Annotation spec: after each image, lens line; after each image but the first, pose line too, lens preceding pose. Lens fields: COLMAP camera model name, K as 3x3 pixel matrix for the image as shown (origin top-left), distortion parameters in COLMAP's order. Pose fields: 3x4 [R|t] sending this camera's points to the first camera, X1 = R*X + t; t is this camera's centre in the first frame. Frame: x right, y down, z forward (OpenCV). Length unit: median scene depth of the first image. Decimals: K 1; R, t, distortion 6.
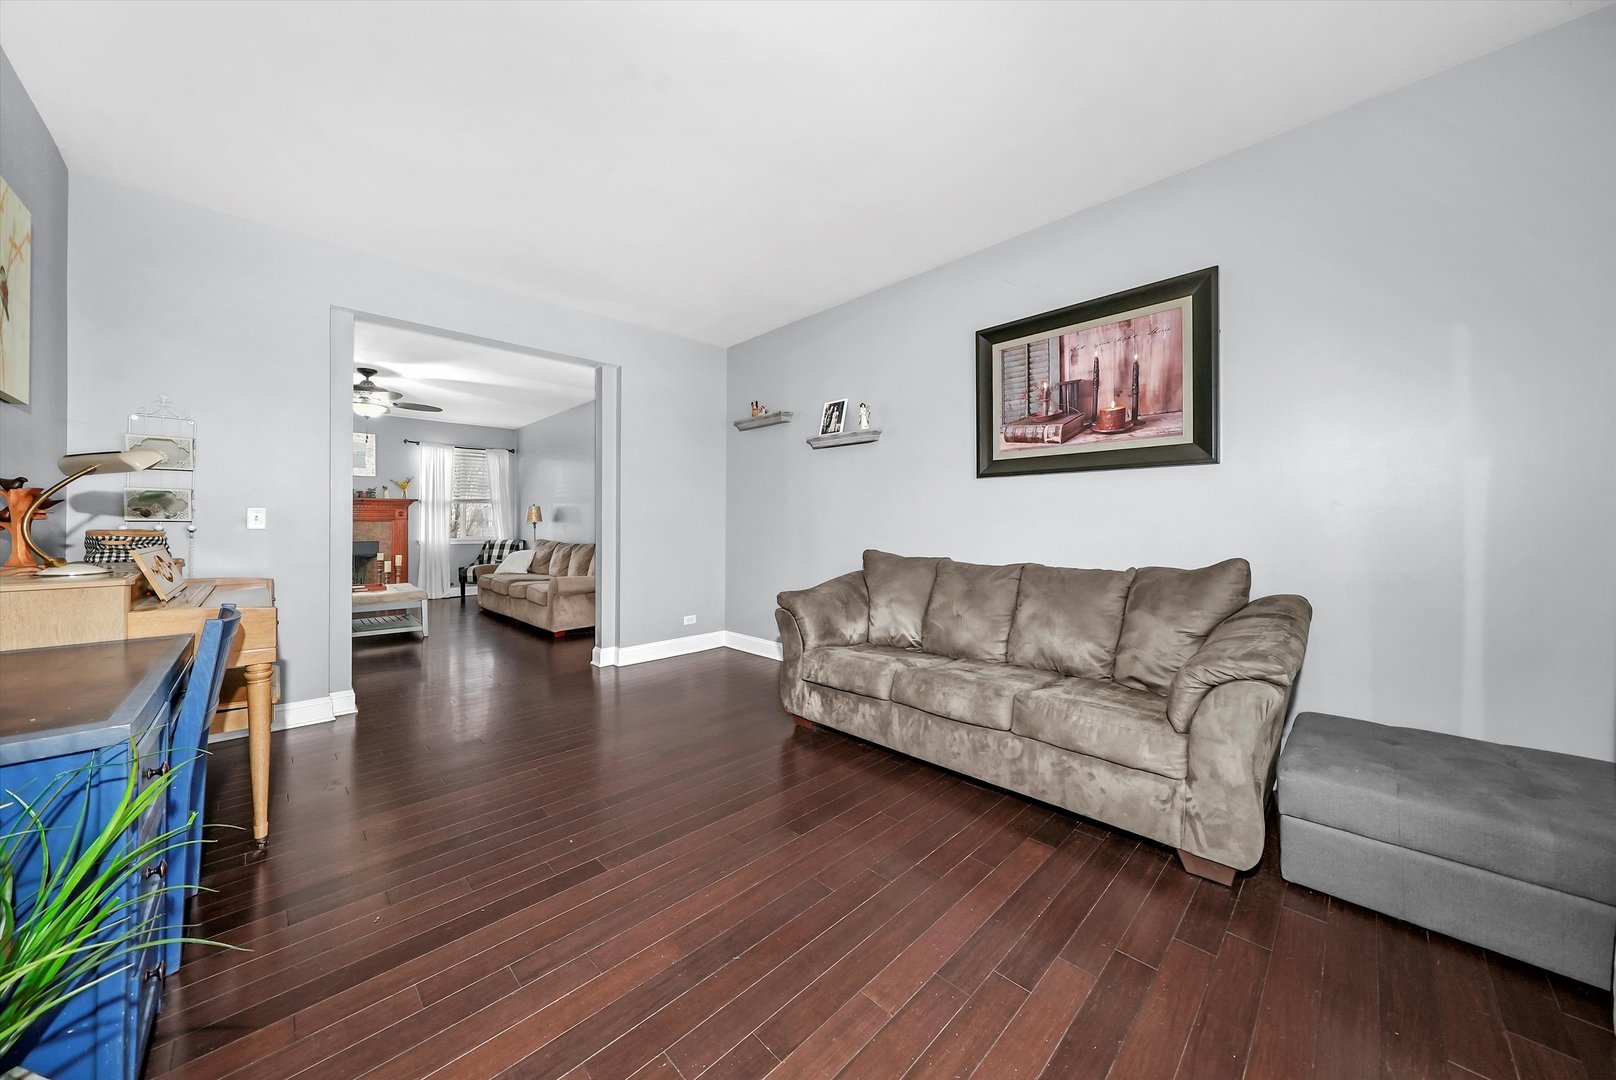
lens RADIAL K [[563.0, 0, 798.8], [0, 563.0, 516.4], [0, 0, 1]] dist [-0.003257, 0.000105]
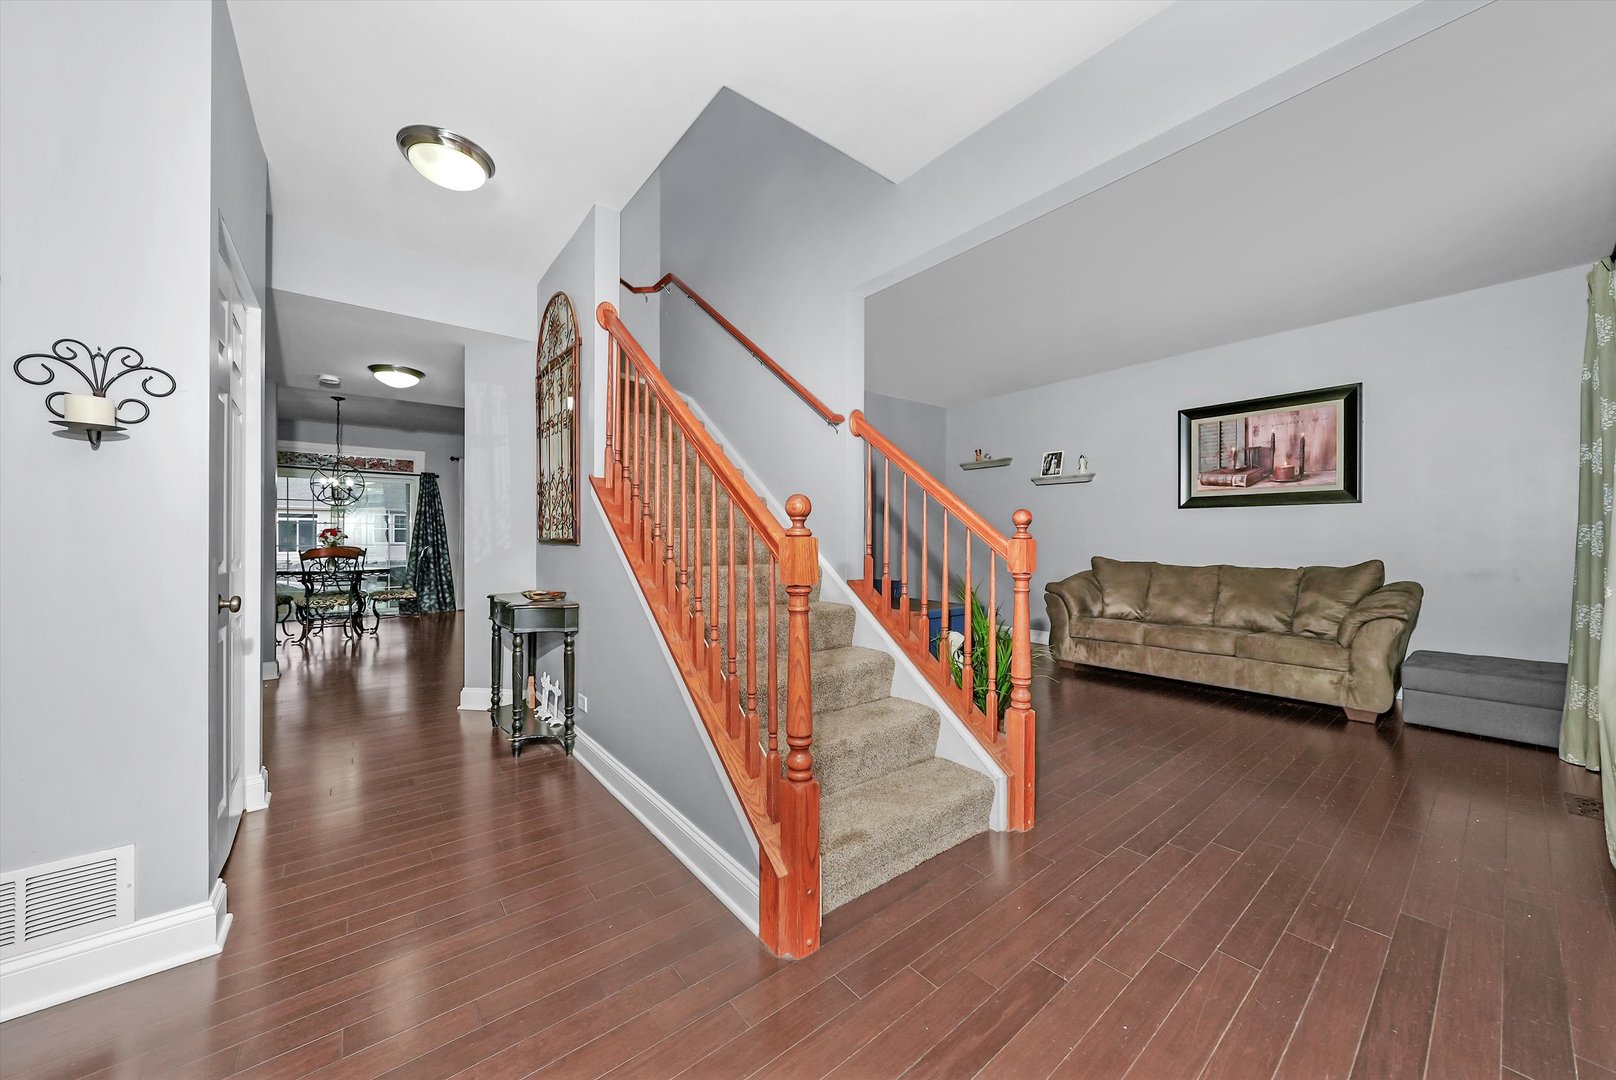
lens RADIAL K [[563.0, 0, 802.9], [0, 563.0, 533.0], [0, 0, 1]] dist [-0.003257, 0.000105]
pose [[0.993823, -0.001017, -0.110974, -0.612974], [0.001666, 0.999982, 0.005762, -0.016801], [0.110967, -0.005911, 0.993807, -0.716688]]
